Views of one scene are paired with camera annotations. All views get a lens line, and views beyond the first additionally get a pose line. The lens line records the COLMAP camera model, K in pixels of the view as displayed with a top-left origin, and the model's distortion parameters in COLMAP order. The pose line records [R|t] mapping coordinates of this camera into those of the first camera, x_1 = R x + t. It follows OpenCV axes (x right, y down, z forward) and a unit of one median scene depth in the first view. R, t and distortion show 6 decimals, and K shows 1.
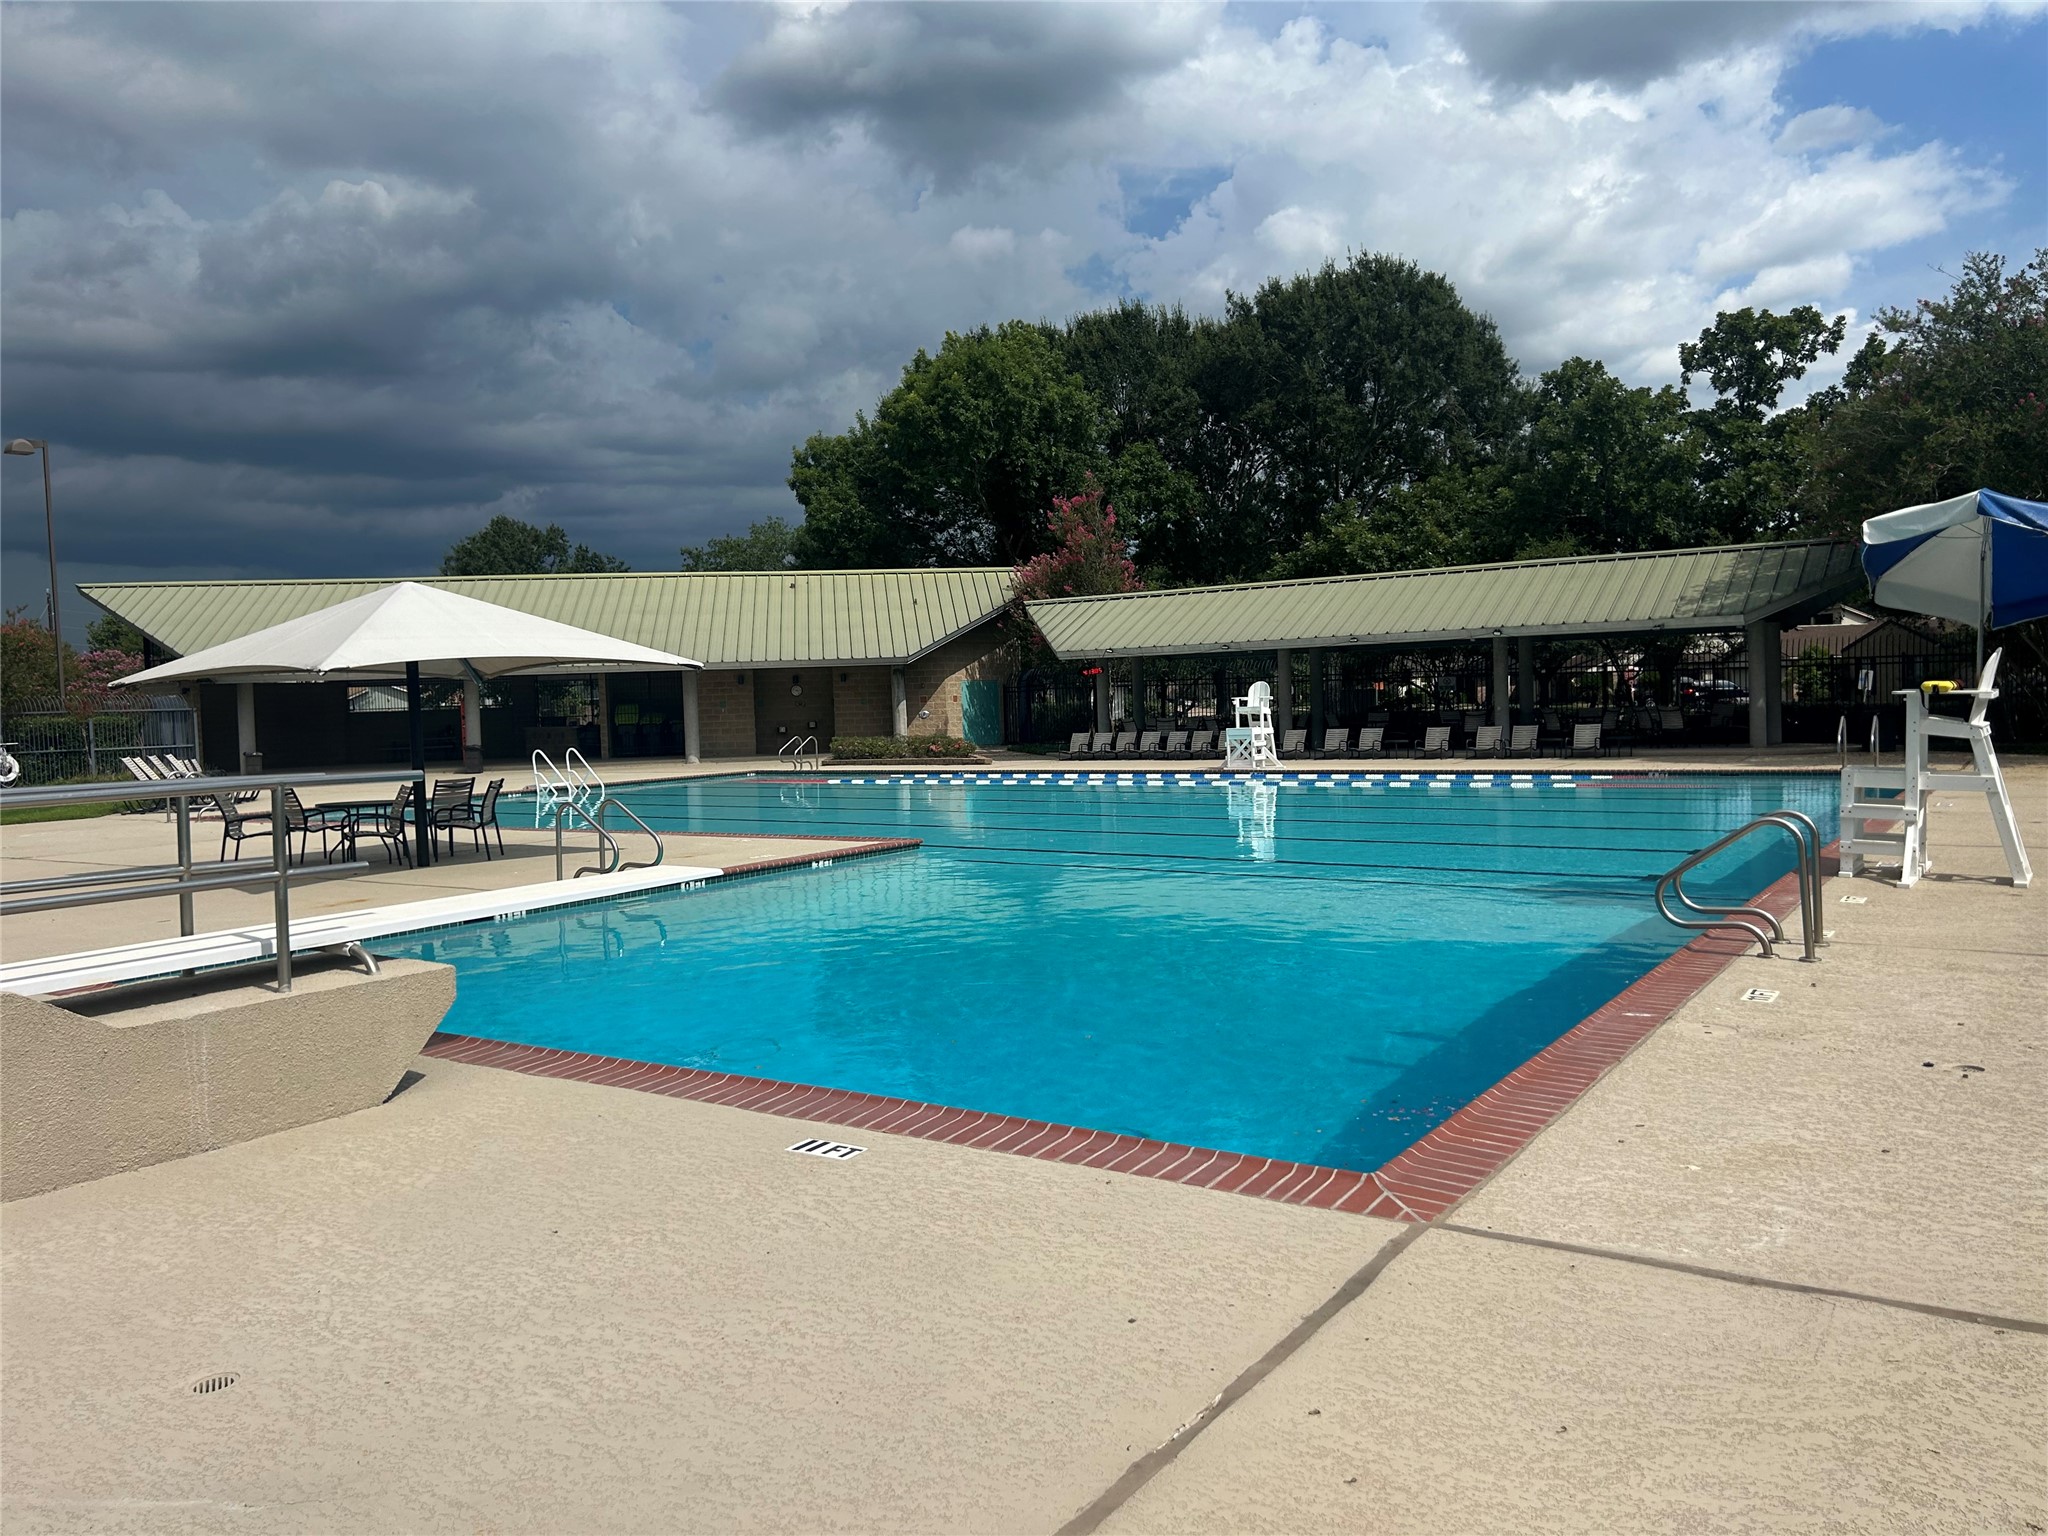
lens RADIAL K [[1639.7, 0, 1037.6], [0, 1639.7, 767.7], [0, 0, 1]] dist [0.071153, -0.086898]
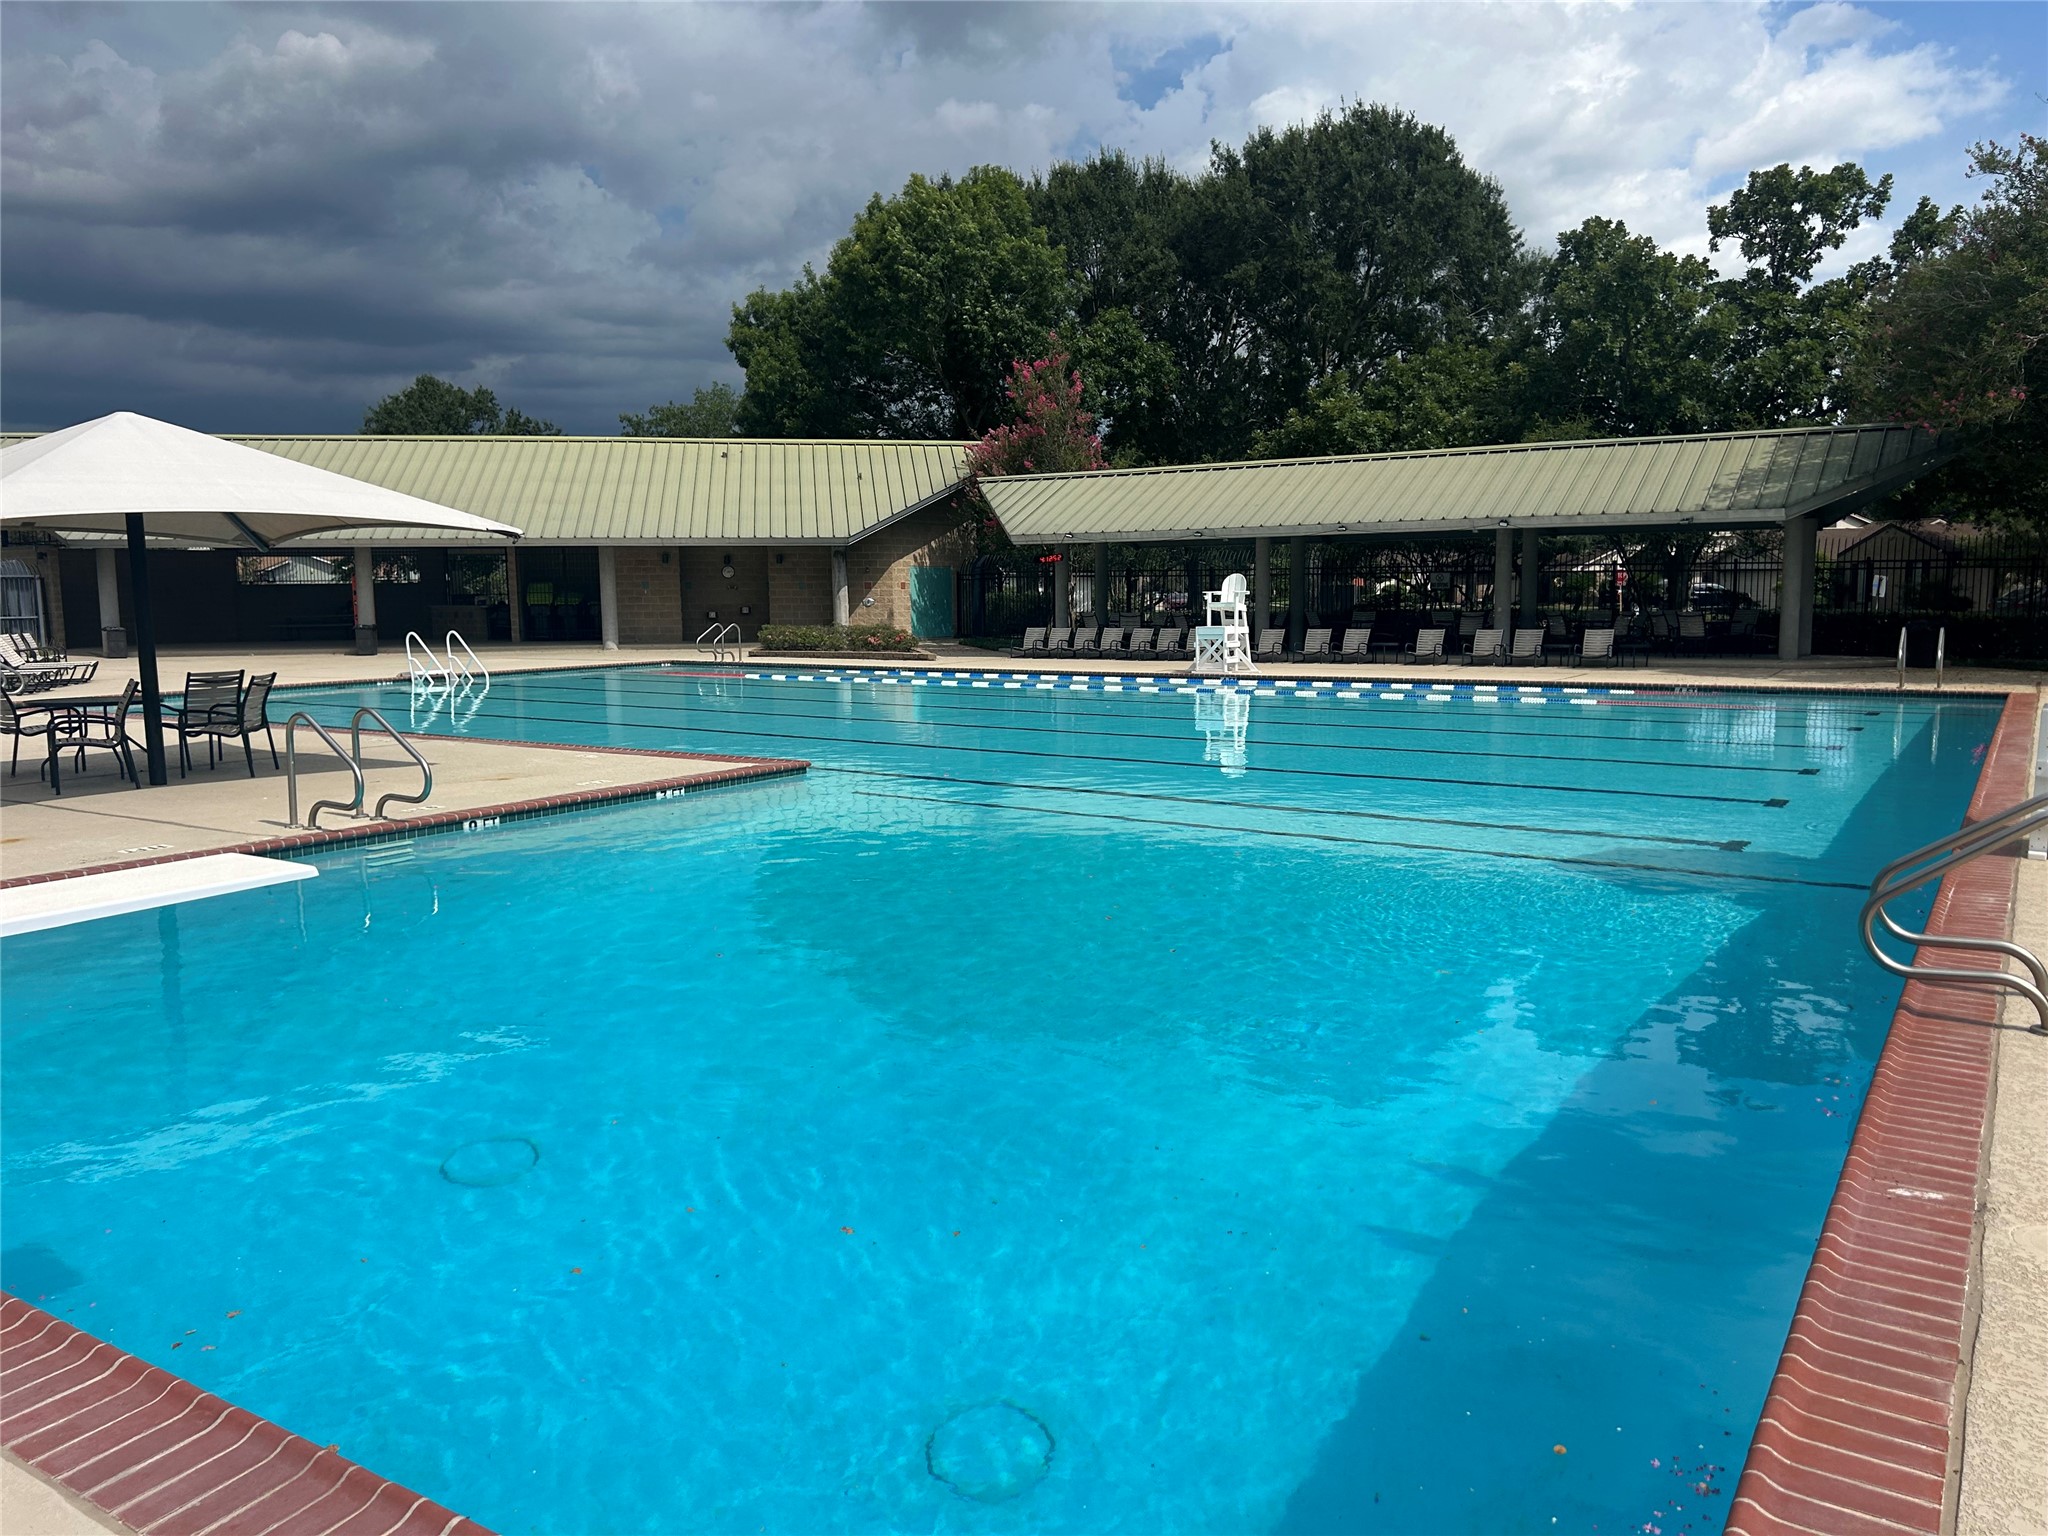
lens RADIAL K [[1548.6, 0, 1074.8], [0, 1548.6, 805.6], [0, 0, 1]] dist [0.093312, -0.139180]
pose [[0.999187, 0.017744, 0.036201, 0.018590], [-0.021144, 0.995175, 0.095810, -0.005850], [-0.034327, -0.096497, 0.994741, 0.141270]]
